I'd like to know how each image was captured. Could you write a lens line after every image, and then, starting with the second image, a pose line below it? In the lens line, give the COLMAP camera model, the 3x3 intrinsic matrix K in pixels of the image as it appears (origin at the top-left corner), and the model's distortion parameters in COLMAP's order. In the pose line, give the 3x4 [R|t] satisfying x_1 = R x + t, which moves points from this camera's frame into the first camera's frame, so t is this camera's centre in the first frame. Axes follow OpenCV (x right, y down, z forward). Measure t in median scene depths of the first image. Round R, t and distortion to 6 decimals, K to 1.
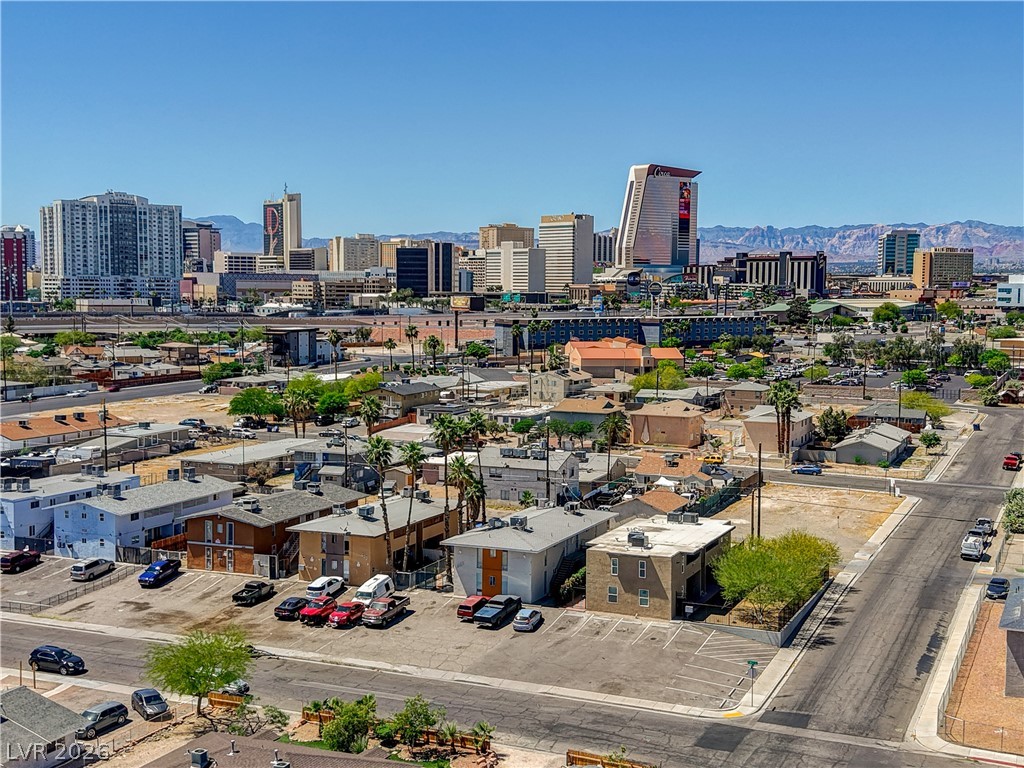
lens RADIAL K [[1305.2, 0, 512.0], [0, 1305.2, 384.0], [0, 0, 1]] dist [0.151974, -0.017636]
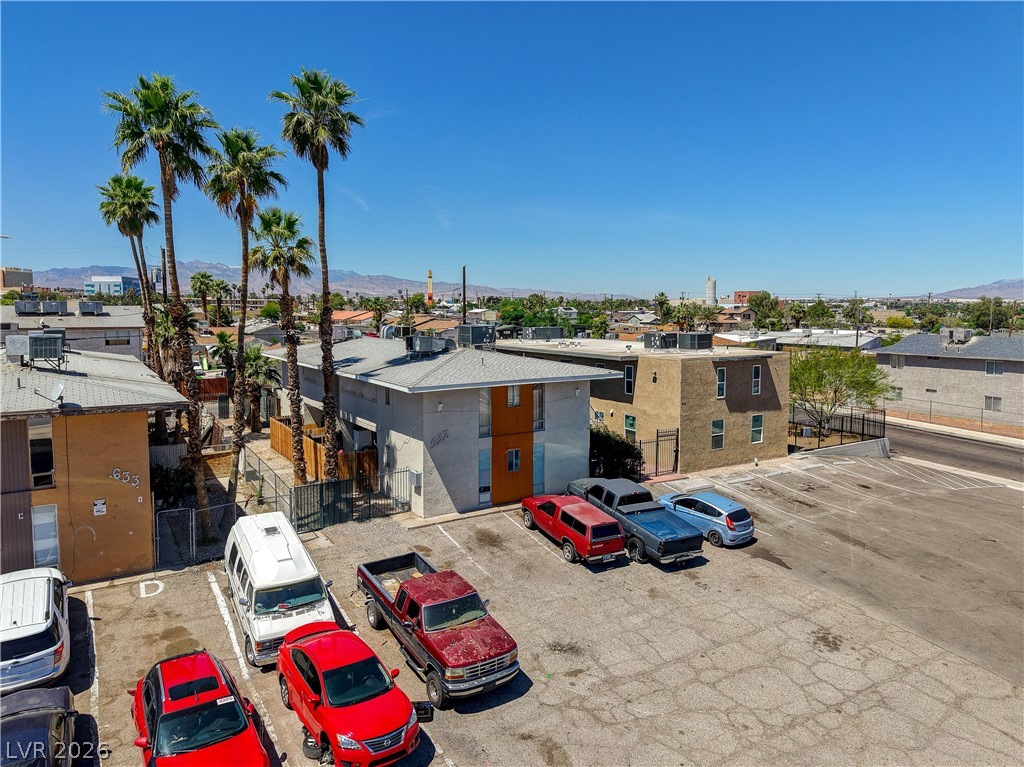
lens RADIAL K [[687.0, 0, 508.3], [0, 687.0, 367.6], [0, 0, 1]] dist [0.019960, -0.004956]
pose [[0.578209, -0.080898, 0.811868, -0.198554], [0.061400, 0.996565, 0.055574, 0.107675], [-0.813575, 0.017715, 0.581190, 0.873763]]
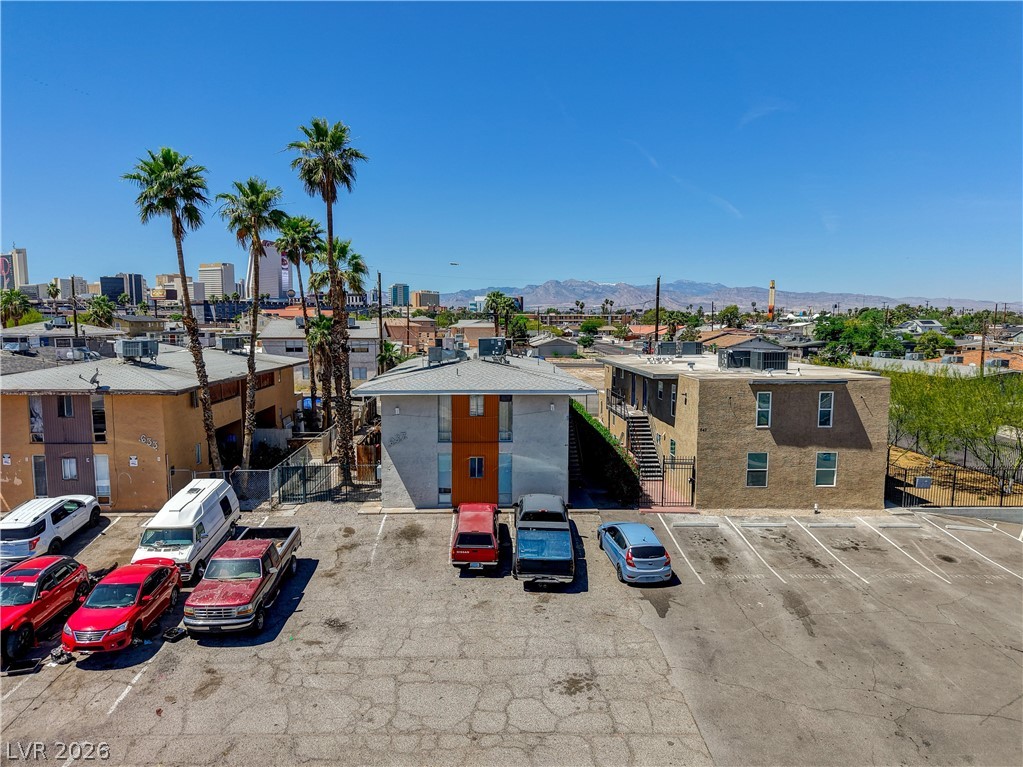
lens RADIAL K [[691.7, 0, 480.2], [0, 691.7, 403.8], [0, 0, 1]] dist [0.022185, -0.006177]
pose [[0.917594, -0.056199, 0.393527, -0.106805], [0.036067, 0.997643, 0.058374, 0.115147], [-0.395880, -0.039370, 0.917458, 0.785591]]
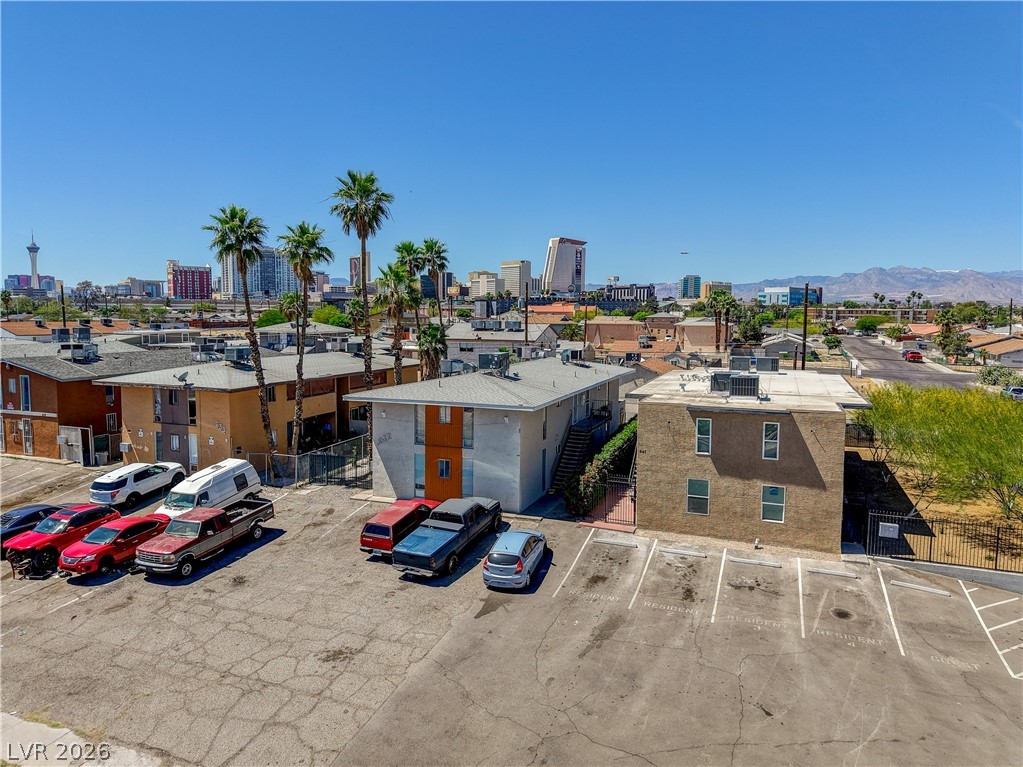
lens RADIAL K [[686.3, 0, 507.8], [0, 686.3, 367.6], [0, 0, 1]] dist [0.019960, -0.004956]
pose [[0.999509, -0.004517, 0.031007, 0.001954], [0.004154, 0.999922, 0.011785, 0.108124], [-0.031057, -0.011651, 0.999450, 0.733970]]
